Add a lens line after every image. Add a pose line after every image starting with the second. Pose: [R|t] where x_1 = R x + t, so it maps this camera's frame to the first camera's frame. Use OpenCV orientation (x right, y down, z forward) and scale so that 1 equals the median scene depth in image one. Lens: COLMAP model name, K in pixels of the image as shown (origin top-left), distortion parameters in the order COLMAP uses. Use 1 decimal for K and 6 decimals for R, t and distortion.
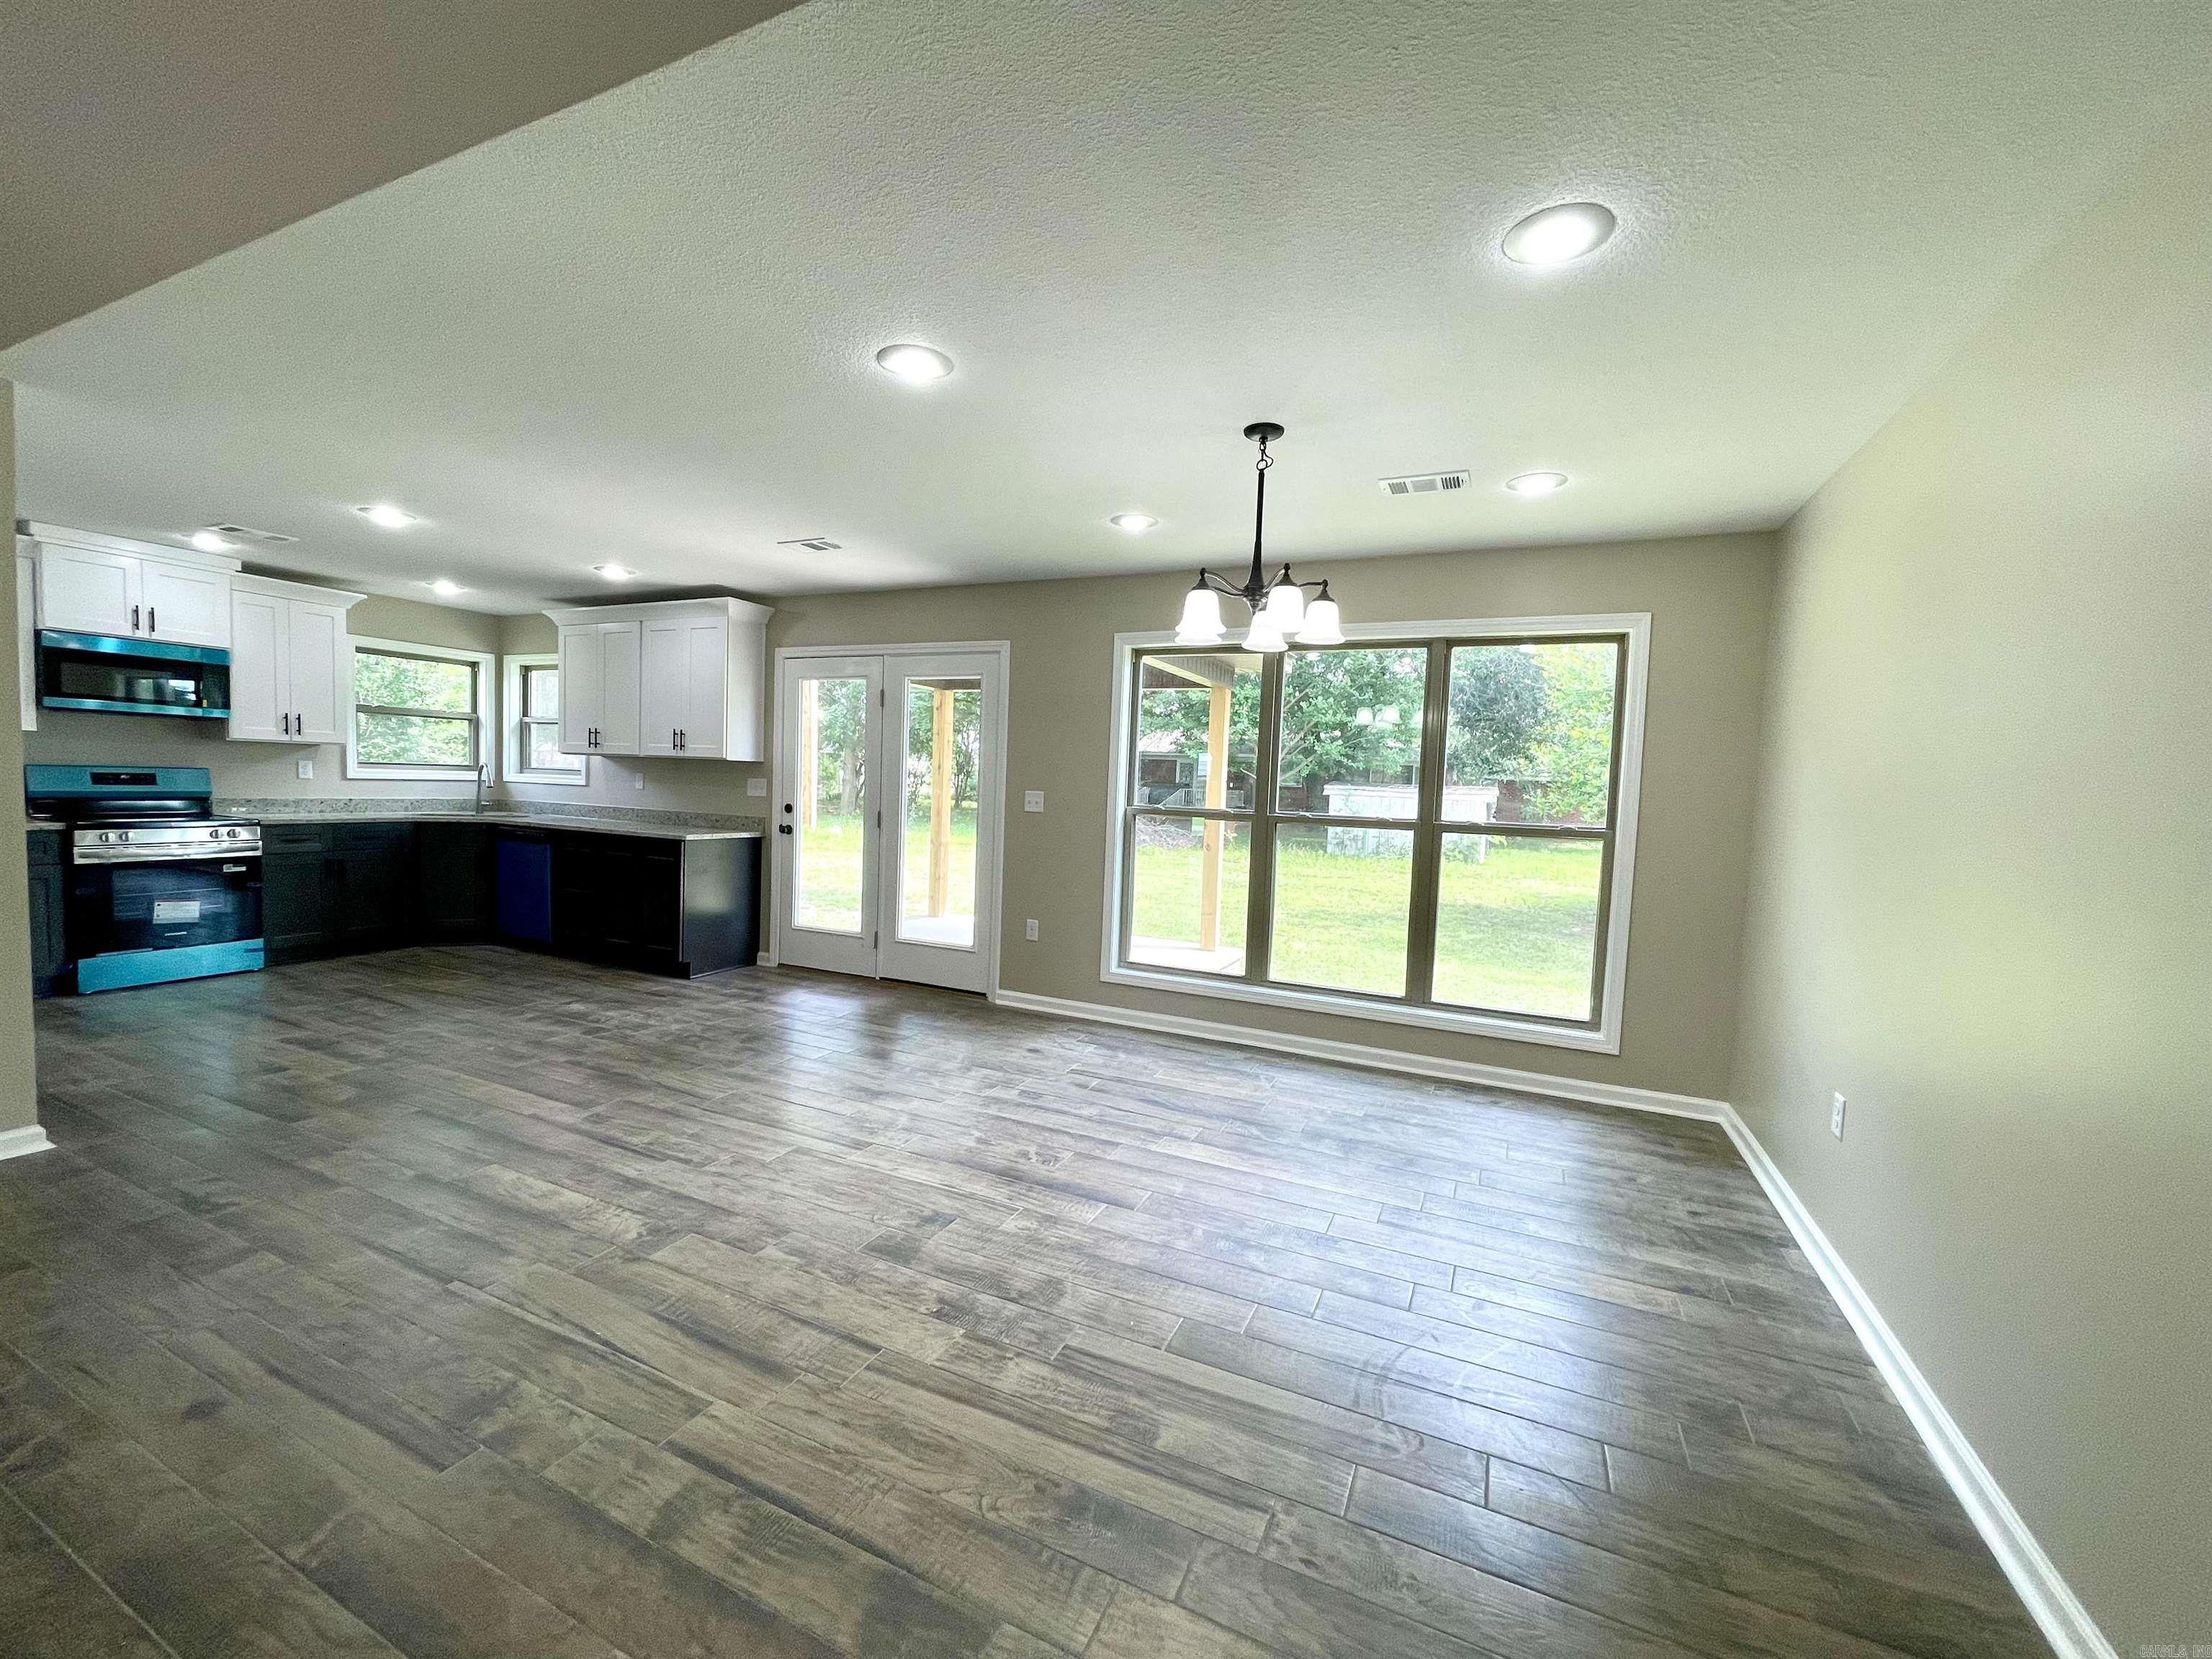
lens RADIAL K [[889.8, 0, 1097.9], [0, 889.8, 828.2], [0, 0, 1]] dist [-0.001216, 0.000175]
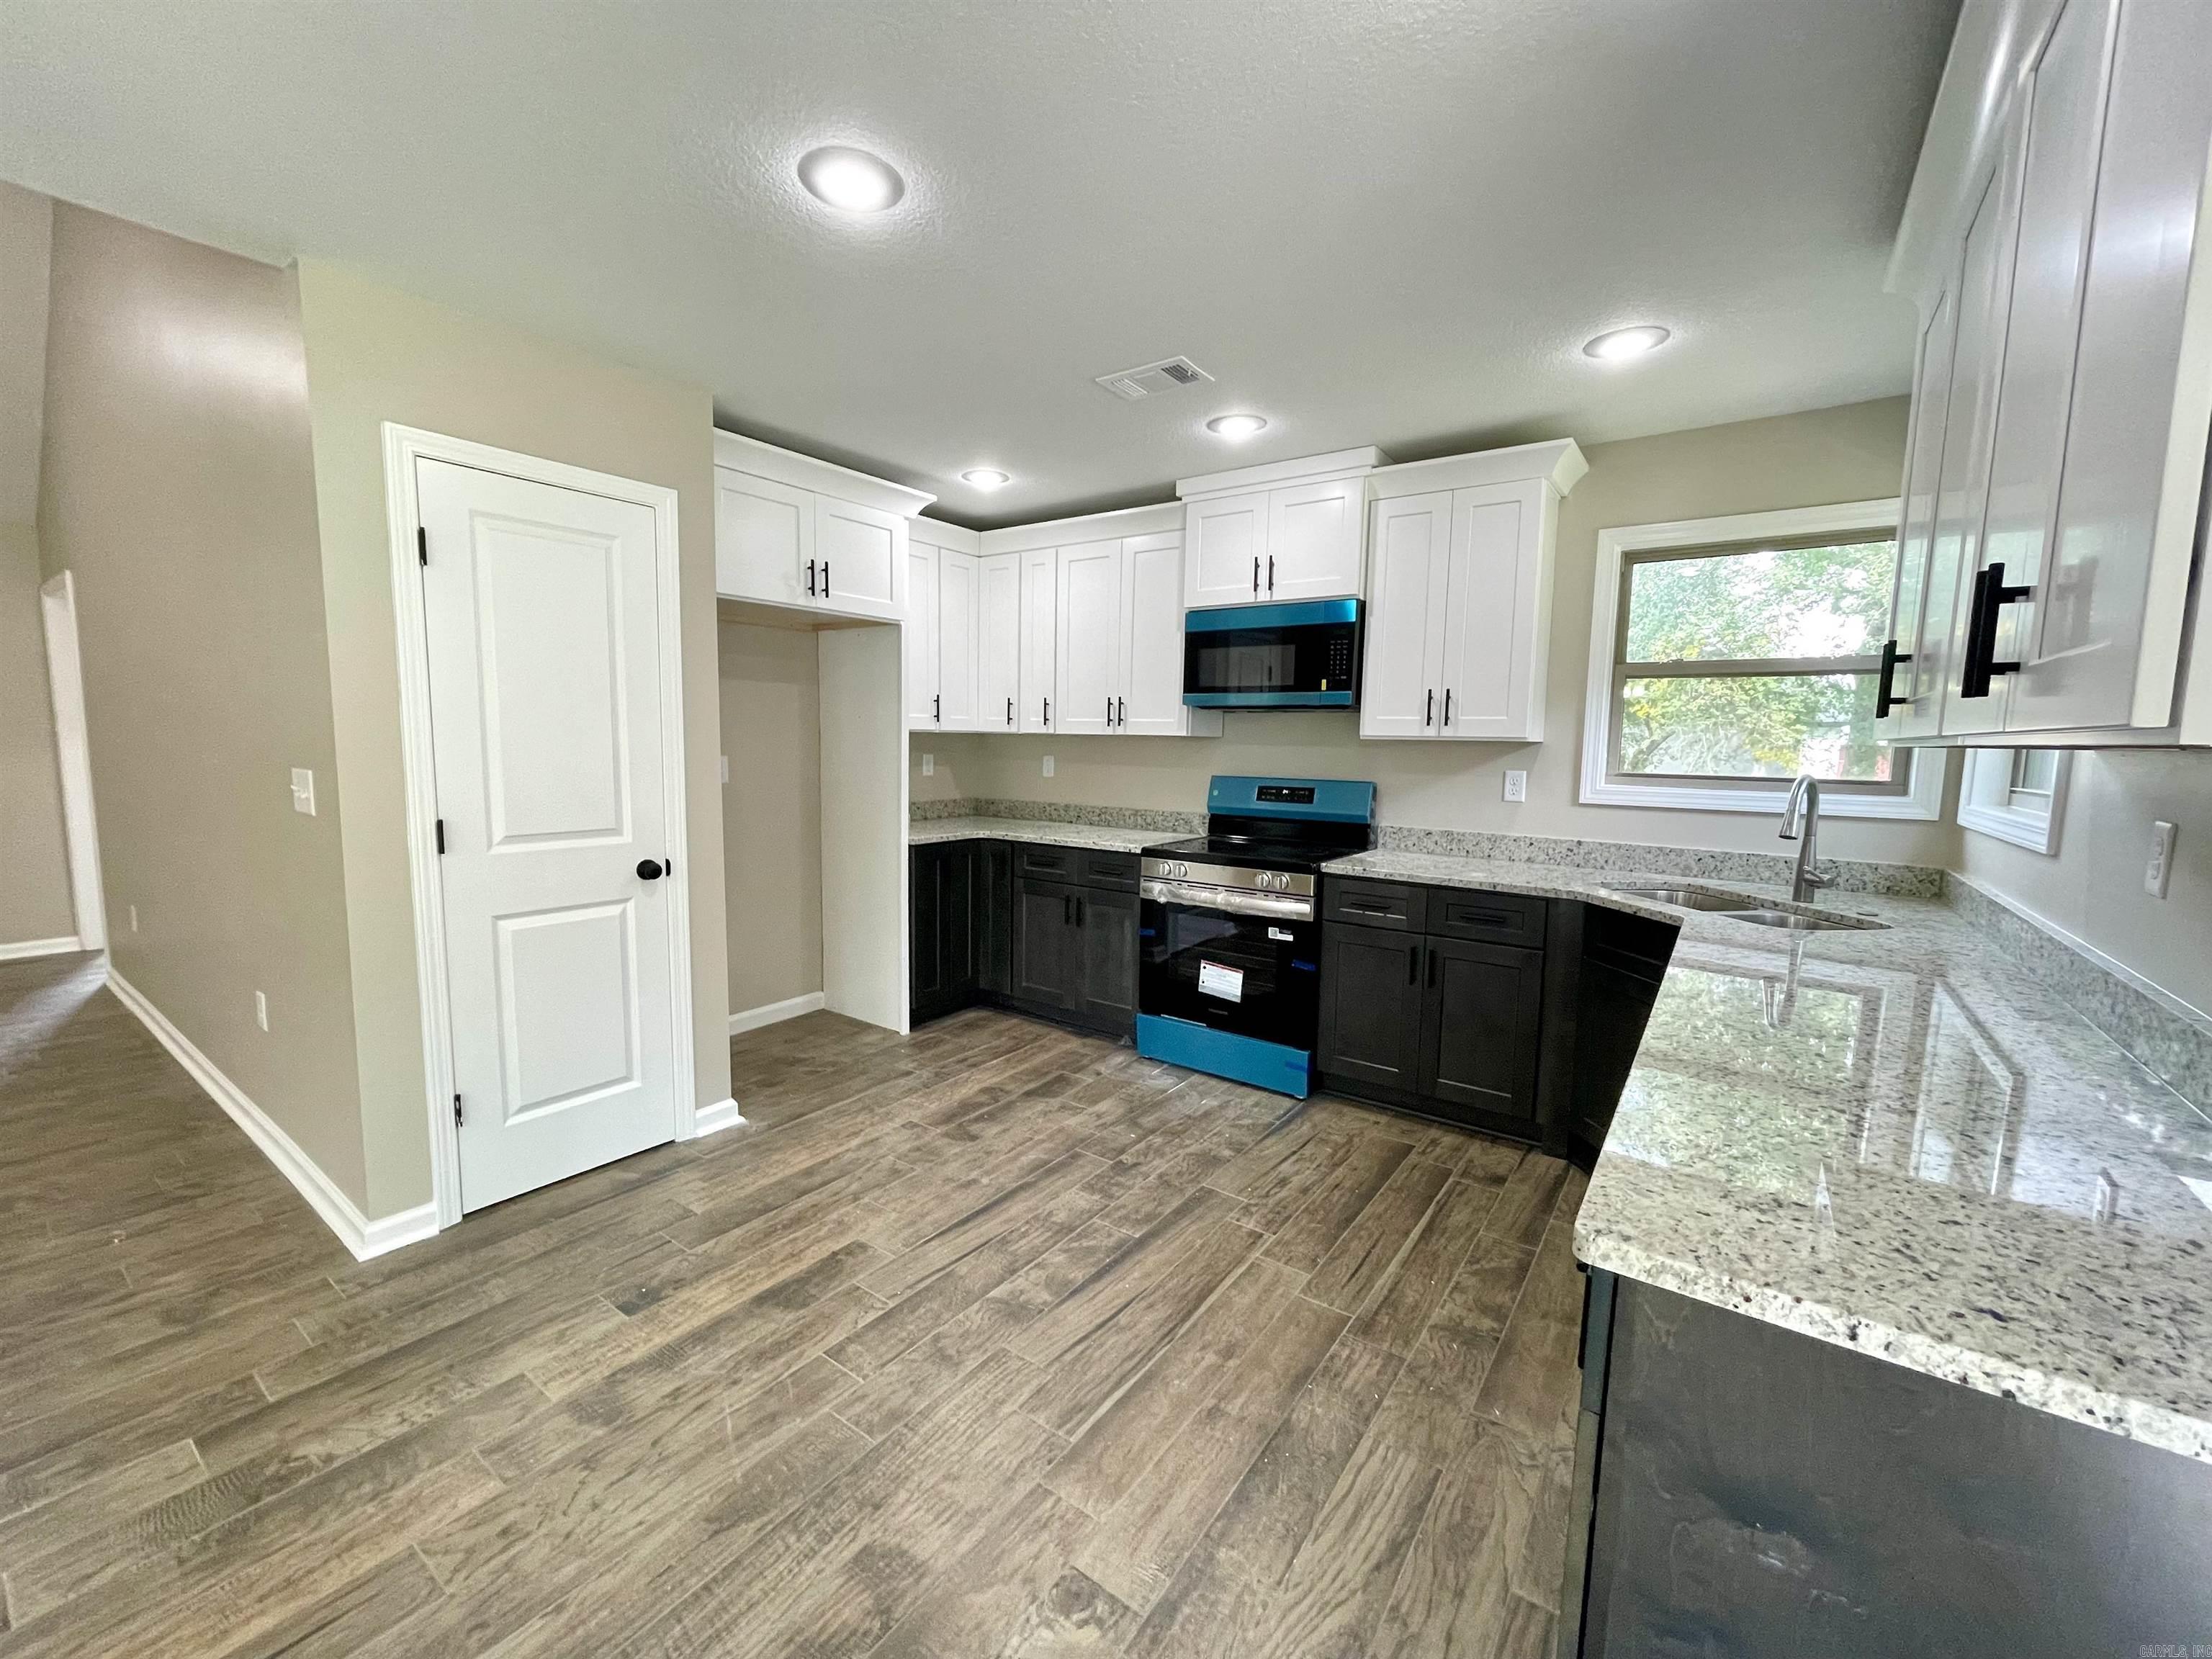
lens RADIAL K [[889.1, 0, 1085.7], [0, 889.1, 833.7], [0, 0, 1]] dist [-0.000862, -0.000211]
pose [[-0.188739, 0.066571, -0.979768, -0.298824], [-0.075361, 0.993776, 0.082040, -0.068587], [0.979132, 0.089320, -0.182547, 0.935232]]
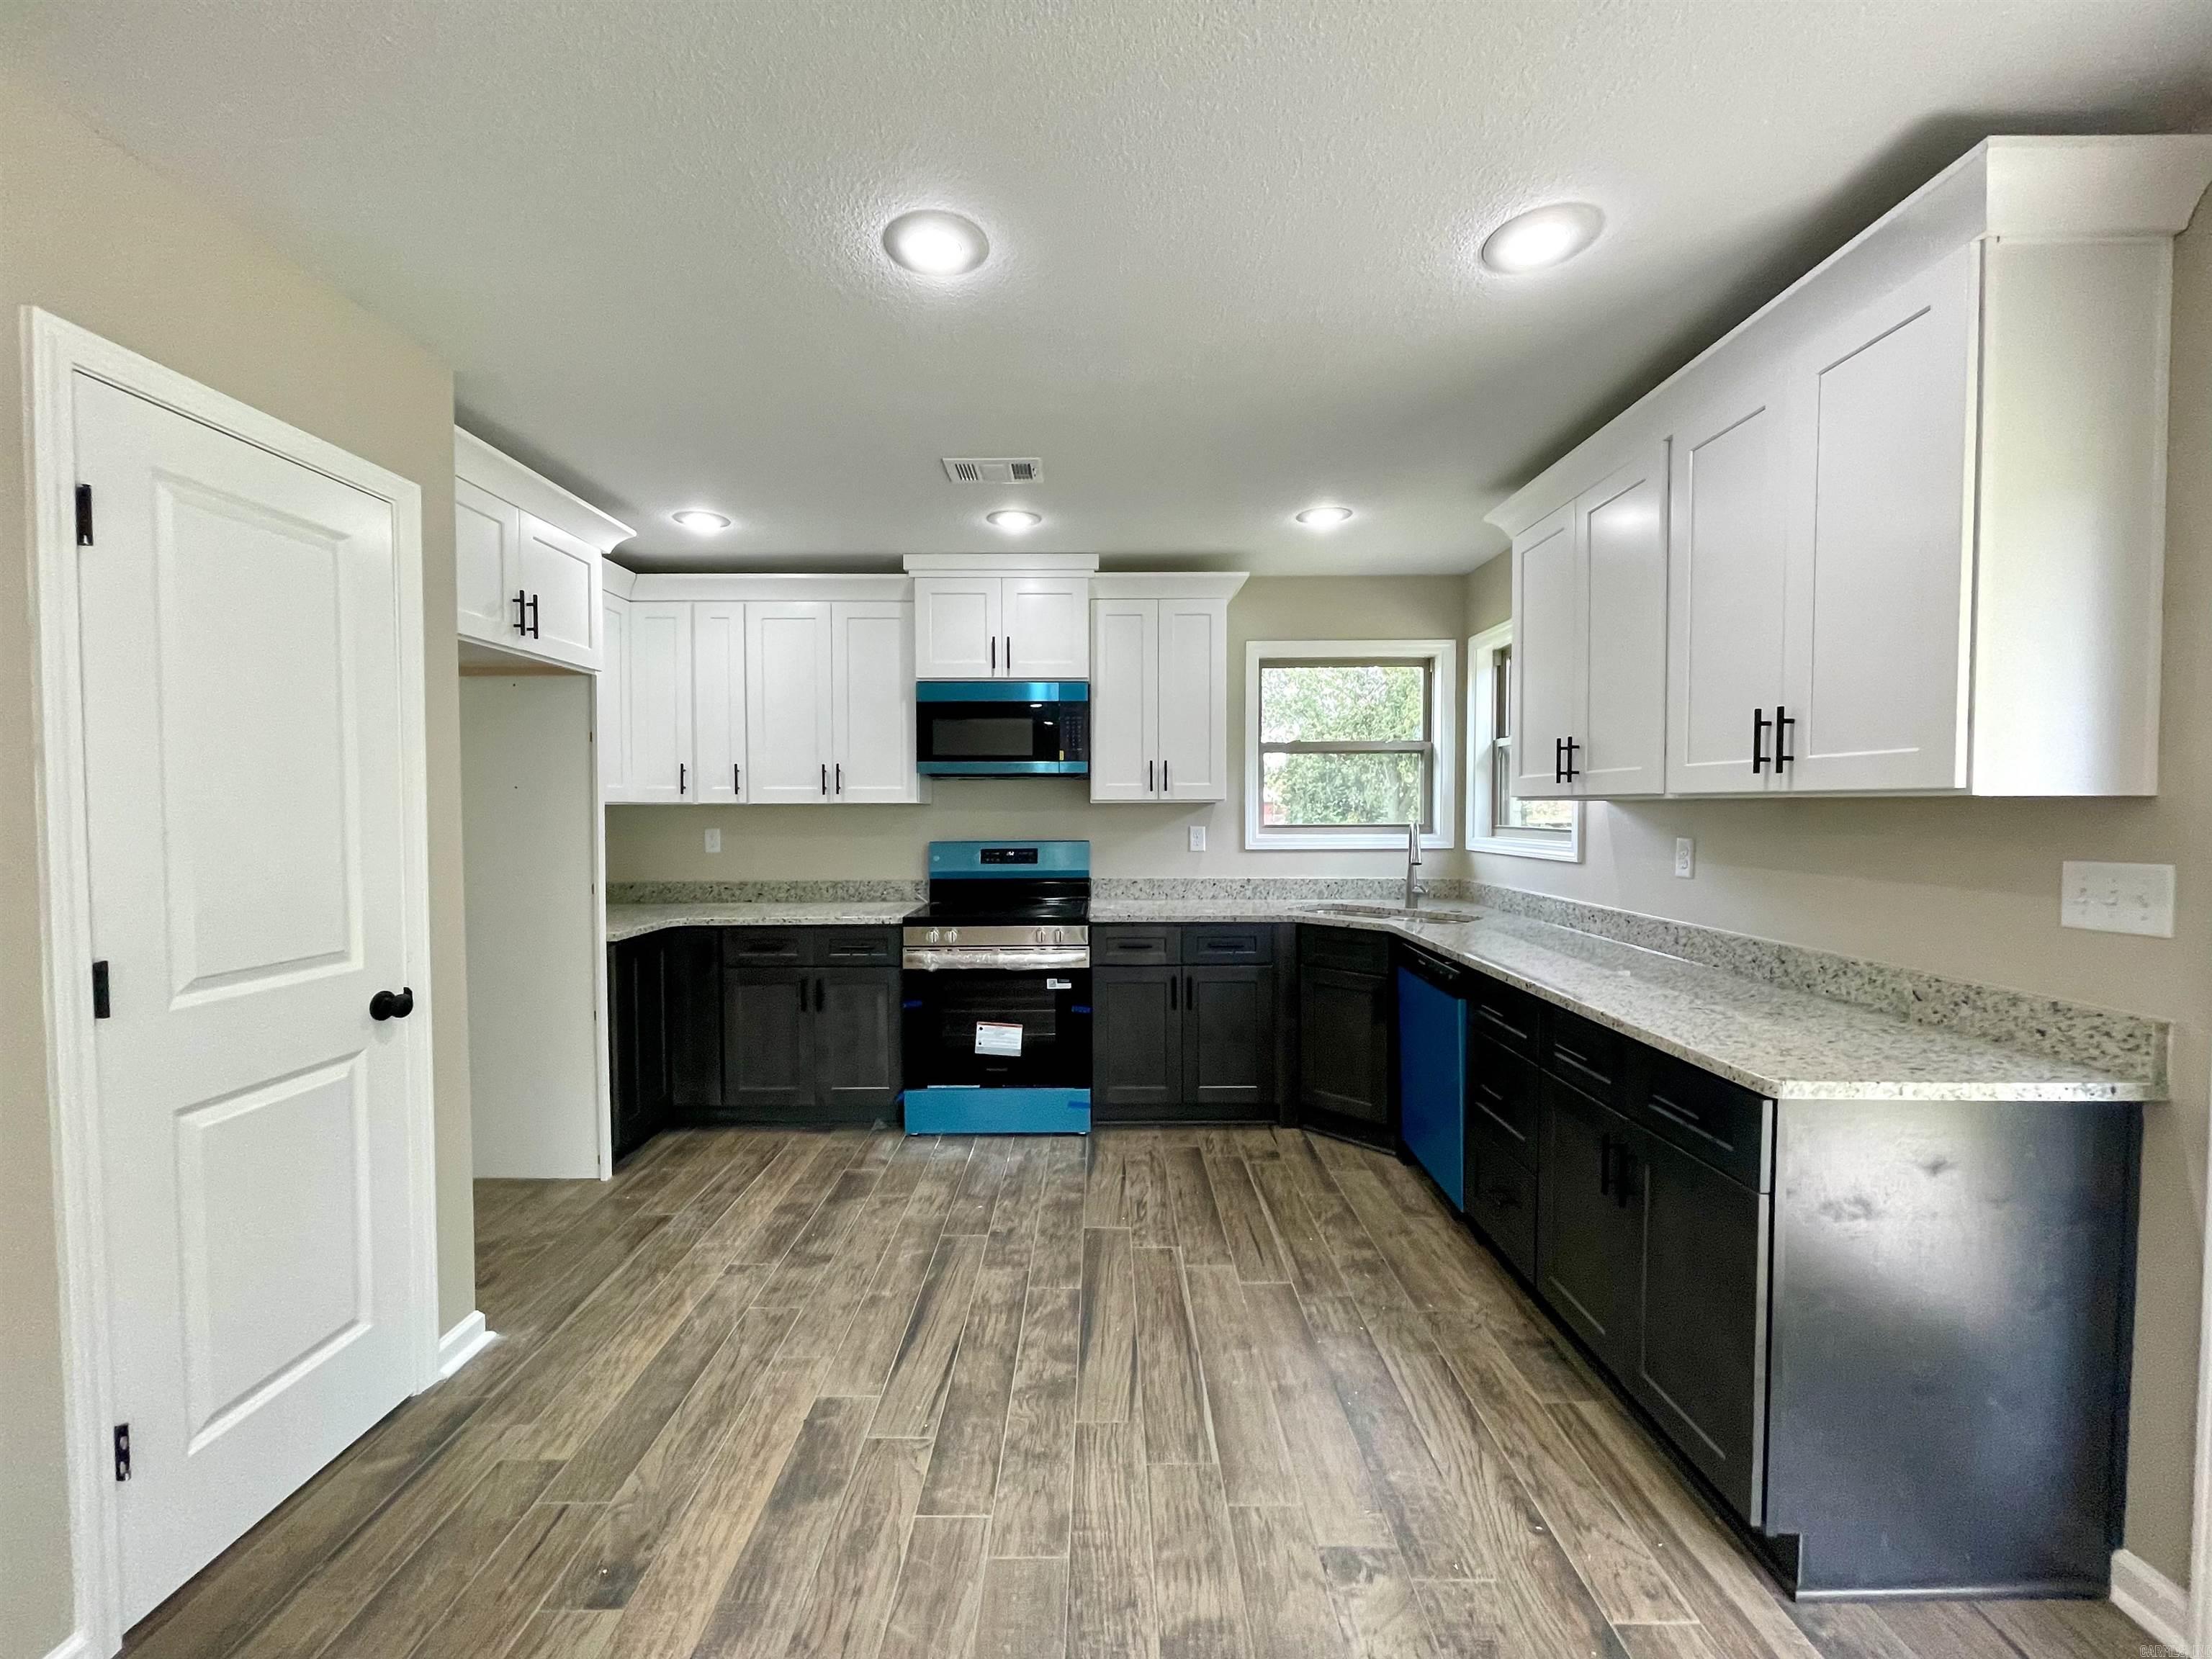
lens RADIAL K [[895.7, 0, 1093.1], [0, 895.7, 834.8], [0, 0, 1]] dist [0.001638, 0.000111]
pose [[0.417017, -0.010032, -0.908843, -0.302965], [-0.028541, 0.999301, -0.024126, -0.054889], [0.908450, 0.036001, 0.416440, 0.697254]]
